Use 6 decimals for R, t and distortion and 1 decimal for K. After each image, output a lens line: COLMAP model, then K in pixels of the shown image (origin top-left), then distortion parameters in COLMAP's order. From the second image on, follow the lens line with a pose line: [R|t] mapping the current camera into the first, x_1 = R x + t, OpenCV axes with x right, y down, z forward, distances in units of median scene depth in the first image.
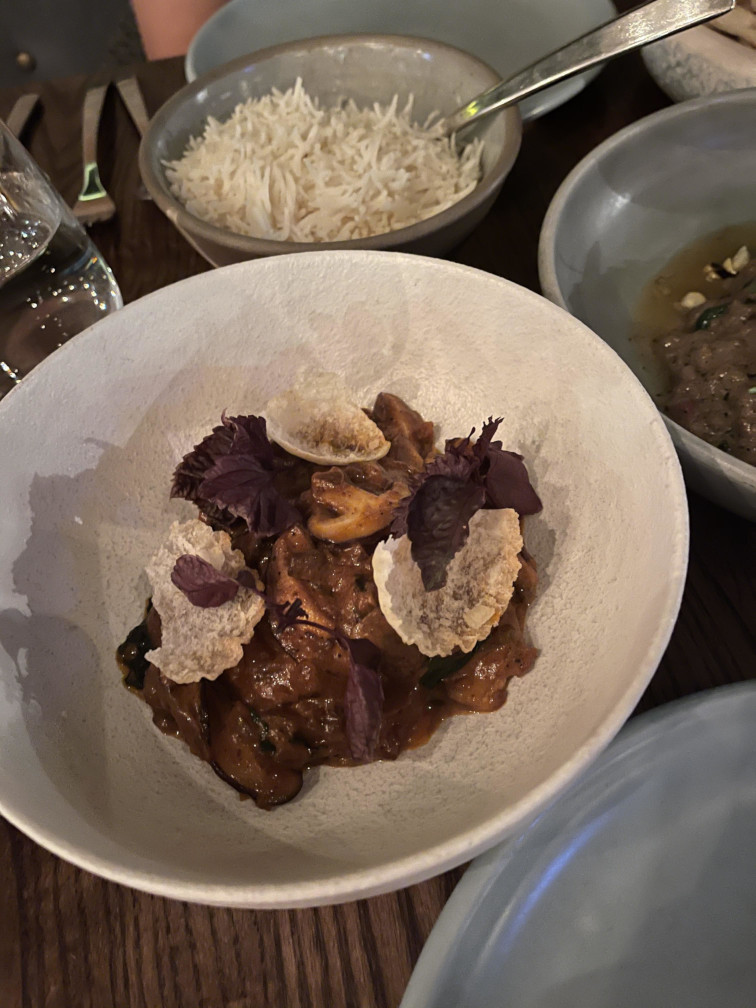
lens RADIAL K [[769.0, 0, 370.8], [0, 769.0, 501.1], [0, 0, 1]] dist [0.056199, -0.092747]
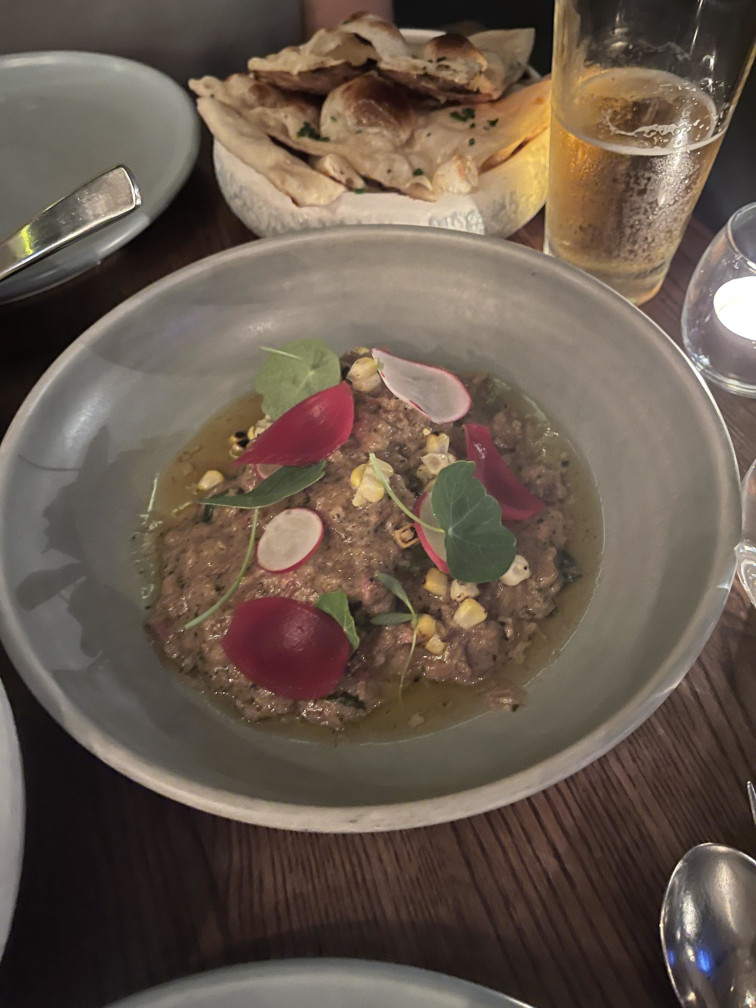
lens RADIAL K [[769.0, 0, 370.8], [0, 769.0, 501.1], [0, 0, 1]] dist [0.056199, -0.092747]
pose [[0.980667, -0.128911, 0.147224, 0.608621], [0.129350, 0.991577, 0.006630, -0.279015], [-0.146838, 0.012541, 0.989081, 0.035623]]
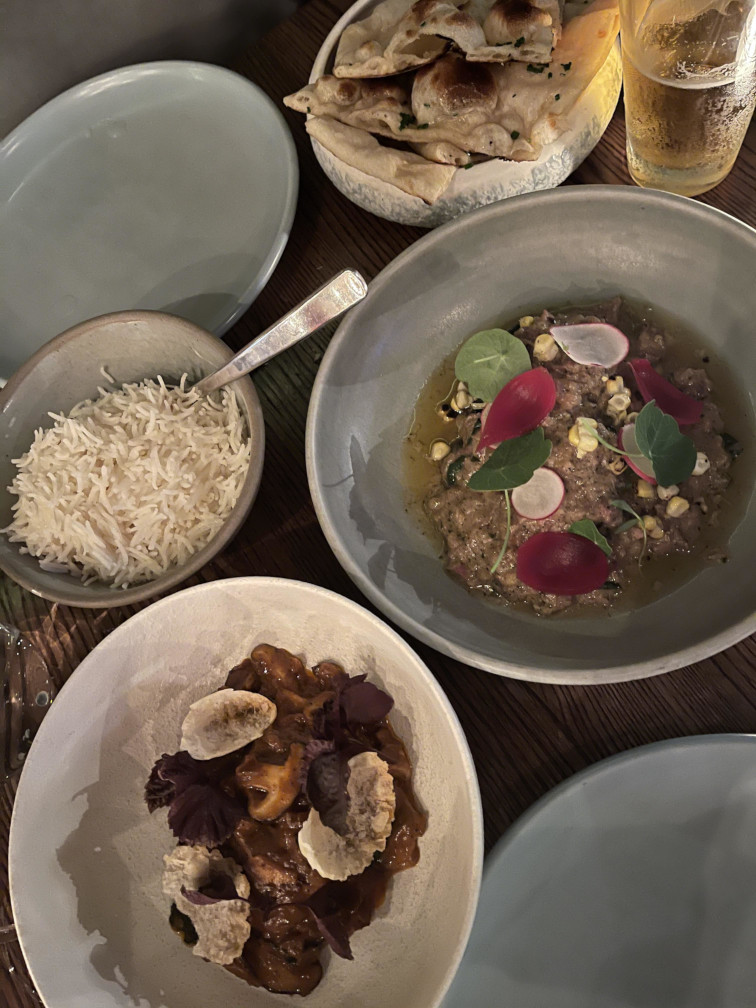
lens RADIAL K [[769.0, 0, 370.8], [0, 769.0, 501.1], [0, 0, 1]] dist [0.056199, -0.092747]
pose [[0.901267, -0.432762, 0.020856, 0.328186], [0.417069, 0.879611, 0.228775, -0.682481], [-0.117350, -0.197489, 0.973256, -0.309265]]
